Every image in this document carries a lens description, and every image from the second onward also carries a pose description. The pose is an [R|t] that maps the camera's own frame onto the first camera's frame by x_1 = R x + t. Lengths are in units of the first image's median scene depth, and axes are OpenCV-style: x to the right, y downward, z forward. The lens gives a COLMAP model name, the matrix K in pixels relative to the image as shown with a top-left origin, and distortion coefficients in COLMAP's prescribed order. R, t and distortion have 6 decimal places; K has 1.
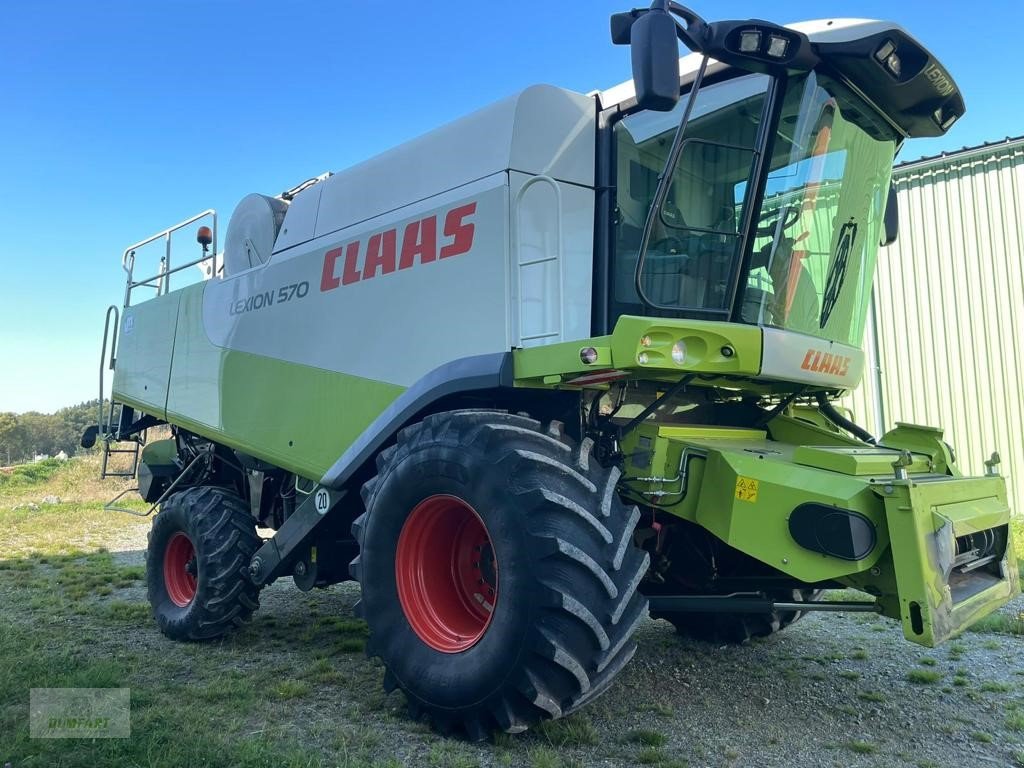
lens RADIAL K [[748.6, 0, 507.4], [0, 748.6, 382.2], [0, 0, 1]] dist [0.044953, -0.048551]
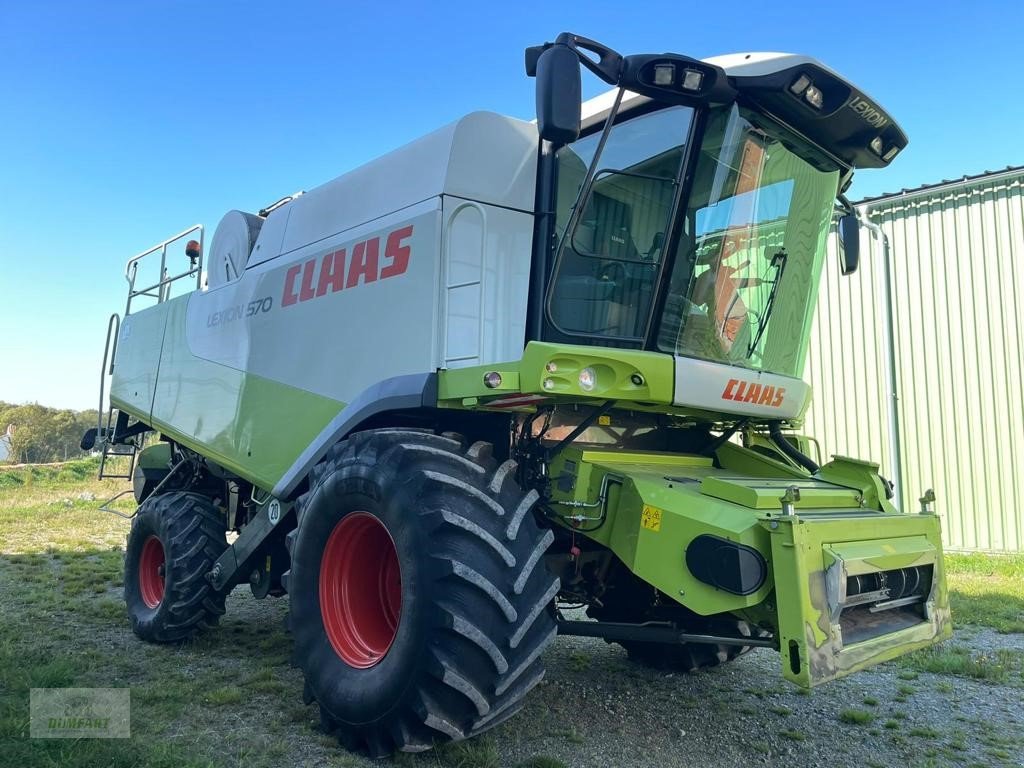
lens RADIAL K [[748.6, 0, 515.0], [0, 748.6, 377.5], [0, 0, 1]] dist [0.044953, -0.048551]
pose [[0.997964, 0.029405, -0.056589, 0.161543], [-0.030625, 0.999314, -0.020823, -0.015440], [0.055938, 0.022514, 0.998180, -0.009289]]
